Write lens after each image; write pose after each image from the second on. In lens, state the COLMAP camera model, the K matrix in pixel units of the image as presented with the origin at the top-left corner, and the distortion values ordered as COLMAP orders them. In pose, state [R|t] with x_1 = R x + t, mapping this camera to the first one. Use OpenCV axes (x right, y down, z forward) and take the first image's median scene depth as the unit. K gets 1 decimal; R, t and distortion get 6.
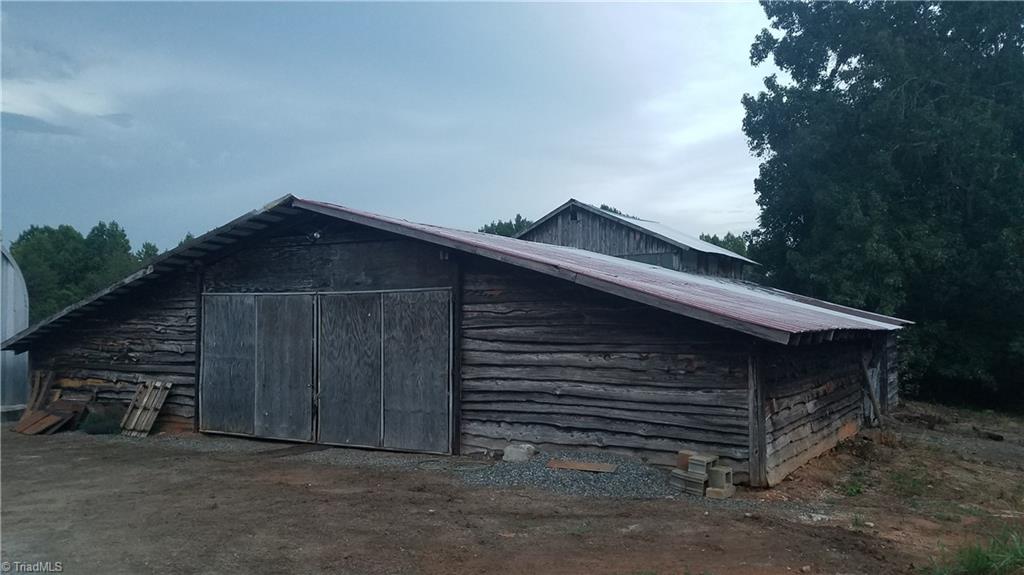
lens RADIAL K [[759.9, 0, 513.5], [0, 759.9, 307.5], [0, 0, 1]] dist [0.092912, -0.163193]
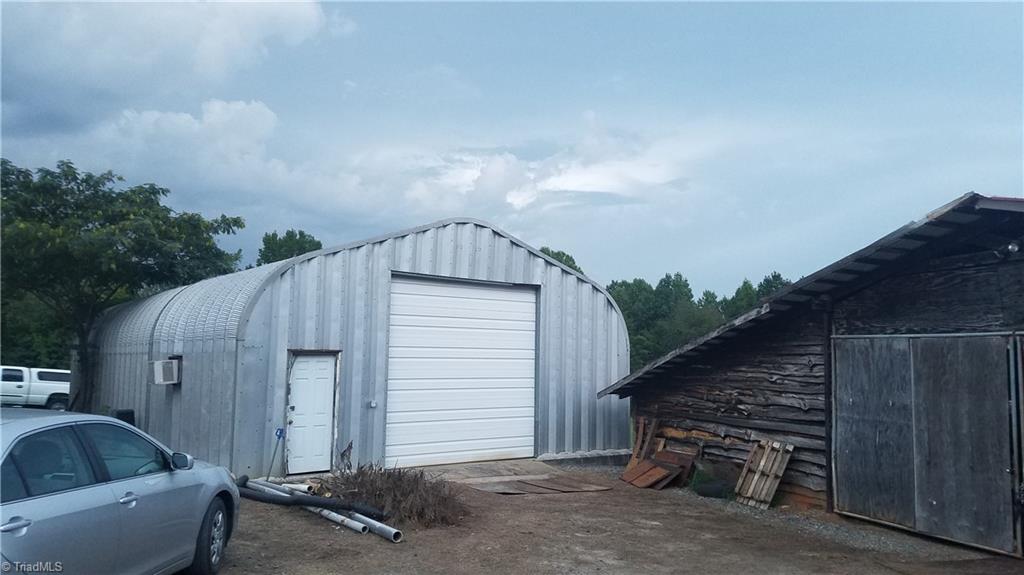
lens RADIAL K [[759.9, 0, 513.5], [0, 759.9, 307.5], [0, 0, 1]] dist [0.092912, -0.163193]
pose [[0.773190, -0.033418, -0.633293, -0.150441], [-0.003268, 0.998387, -0.056673, -0.001456], [0.634166, 0.045889, 0.771834, 0.169630]]
